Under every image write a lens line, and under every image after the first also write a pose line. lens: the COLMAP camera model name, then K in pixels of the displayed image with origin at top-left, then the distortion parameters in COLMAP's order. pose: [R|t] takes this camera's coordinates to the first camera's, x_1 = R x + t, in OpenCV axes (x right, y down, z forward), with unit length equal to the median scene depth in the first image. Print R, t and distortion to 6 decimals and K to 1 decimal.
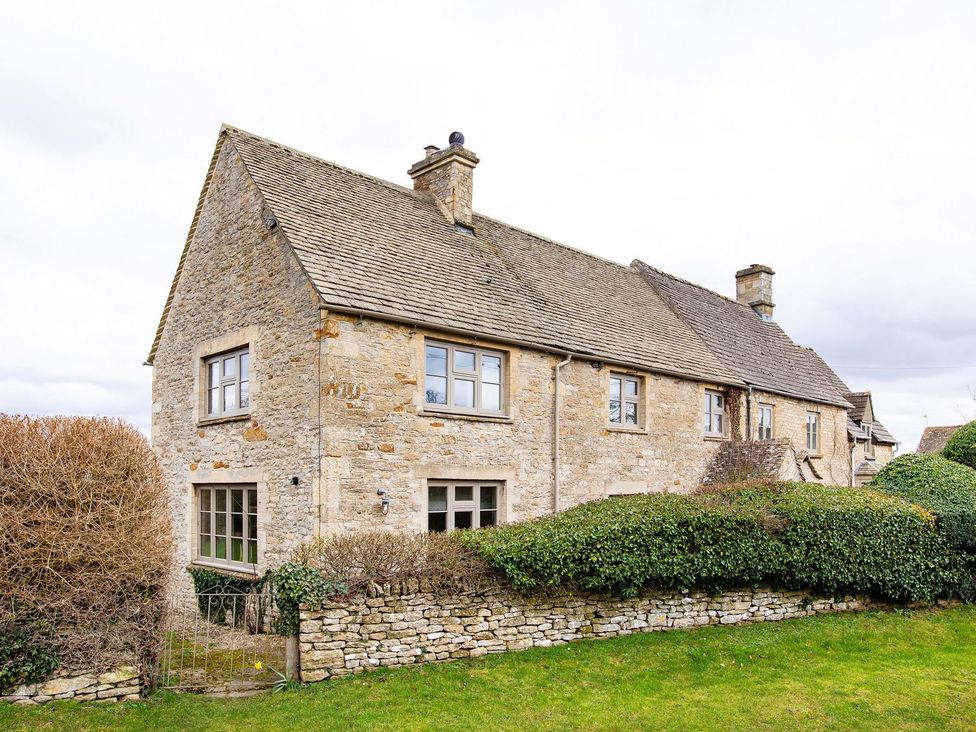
lens RADIAL K [[403.2, 0, 488.0], [0, 403.2, 366.0], [0, 0, 1]] dist [-0.008092, 0.000124]
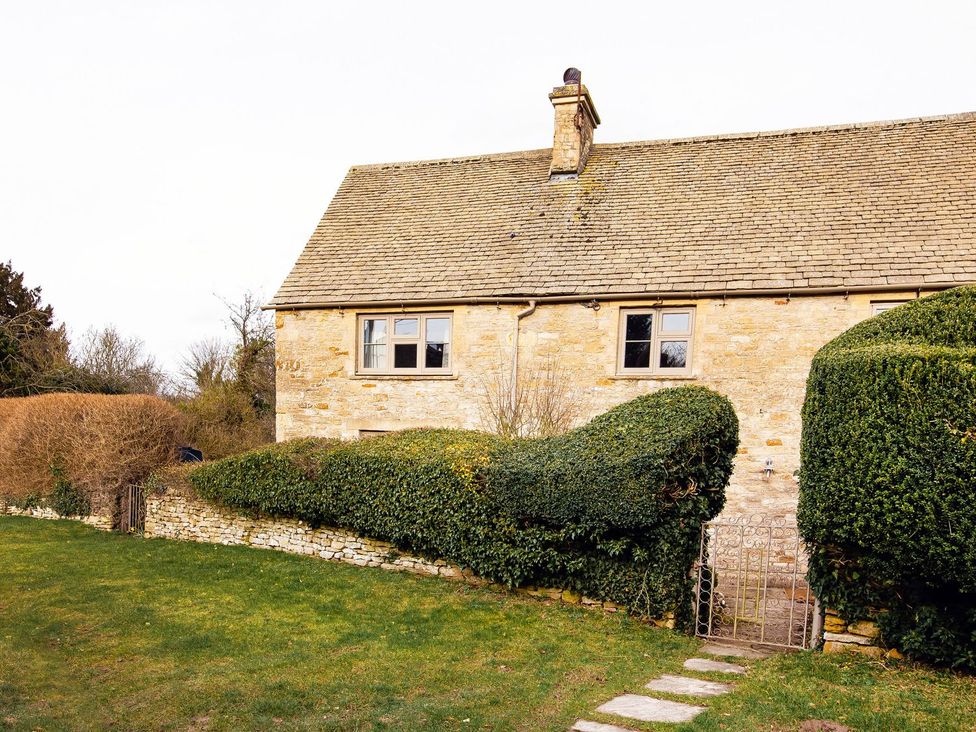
lens RADIAL K [[403.2, 0, 488.0], [0, 403.2, 366.0], [0, 0, 1]] dist [-0.008092, 0.000124]
pose [[0.809573, -0.093454, -0.579532, 0.942872], [0.144112, 0.988675, 0.041884, 0.099215], [0.569055, -0.117426, 0.813872, 0.267306]]
